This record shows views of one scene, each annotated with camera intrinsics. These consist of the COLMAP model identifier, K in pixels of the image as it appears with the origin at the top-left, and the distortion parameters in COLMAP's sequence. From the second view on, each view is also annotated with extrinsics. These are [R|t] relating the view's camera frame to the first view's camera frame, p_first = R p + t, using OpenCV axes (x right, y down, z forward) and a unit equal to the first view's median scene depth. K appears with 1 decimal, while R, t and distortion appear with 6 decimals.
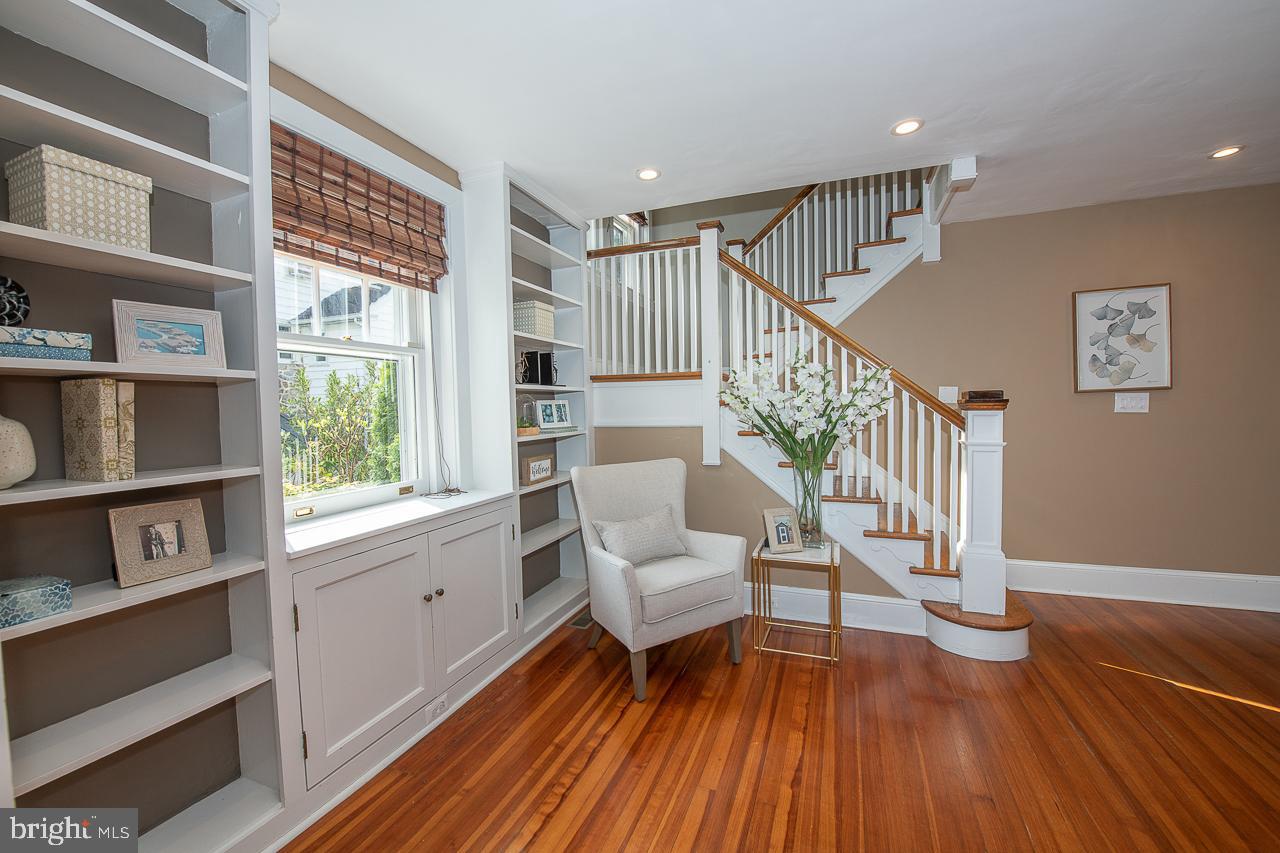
lens RADIAL K [[506.9, 0, 642.0], [0, 506.9, 424.1], [0, 0, 1]] dist [-0.019940, -0.000600]
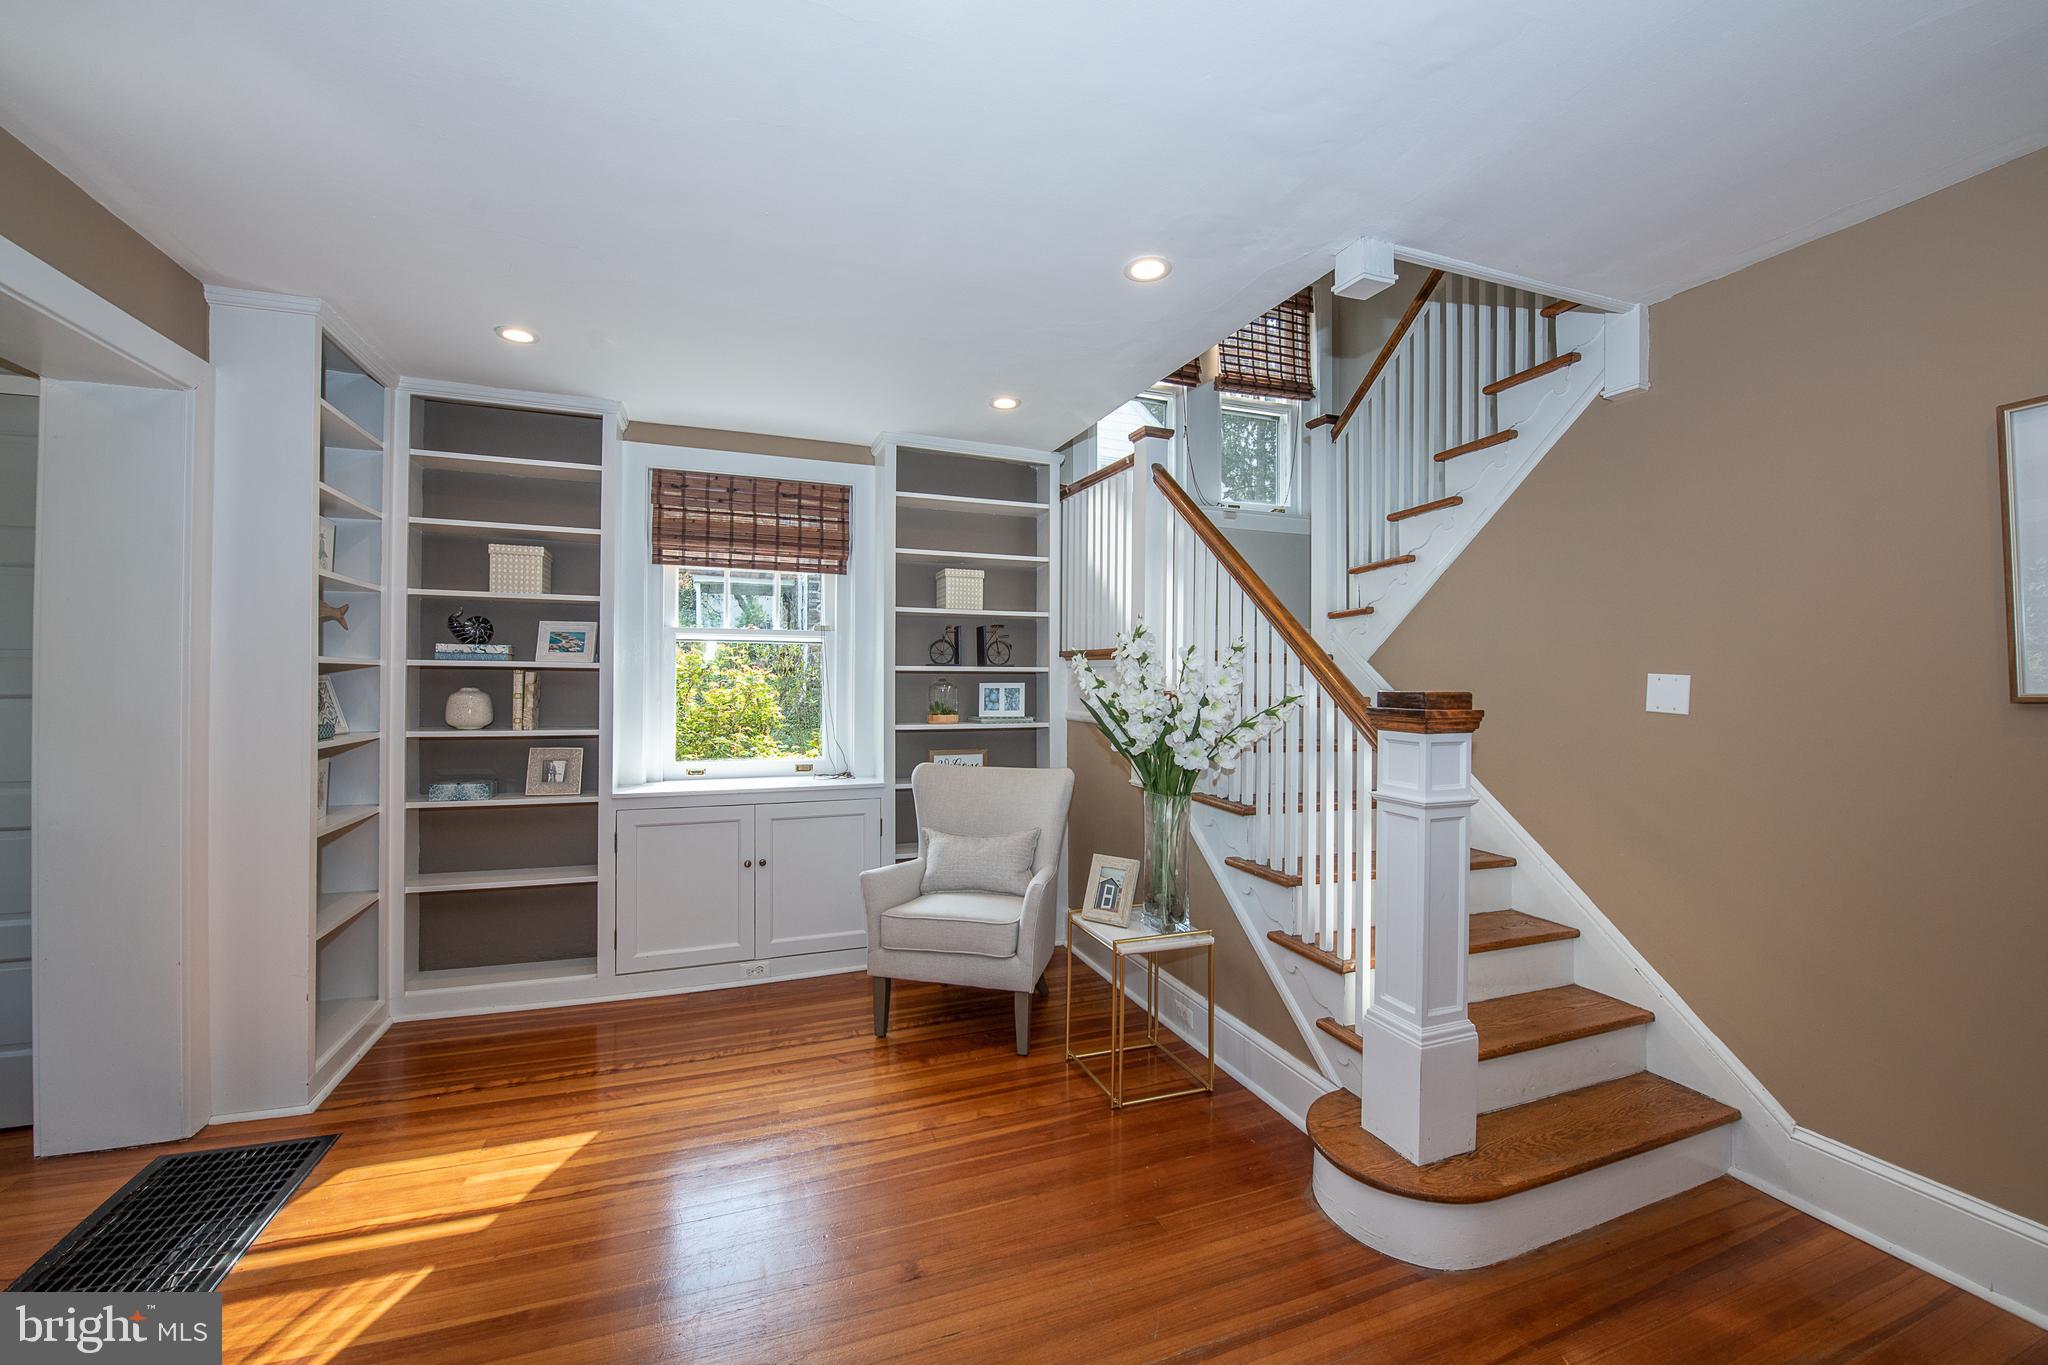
lens RADIAL K [[811.1, 0, 1031.2], [0, 811.1, 677.9], [0, 0, 1]] dist [-0.019940, -0.000600]
pose [[0.679068, 0.022807, -0.733721, 1.792558], [-0.045682, 0.998893, -0.011229, -0.095339], [0.732652, 0.041143, 0.679359, 0.338151]]
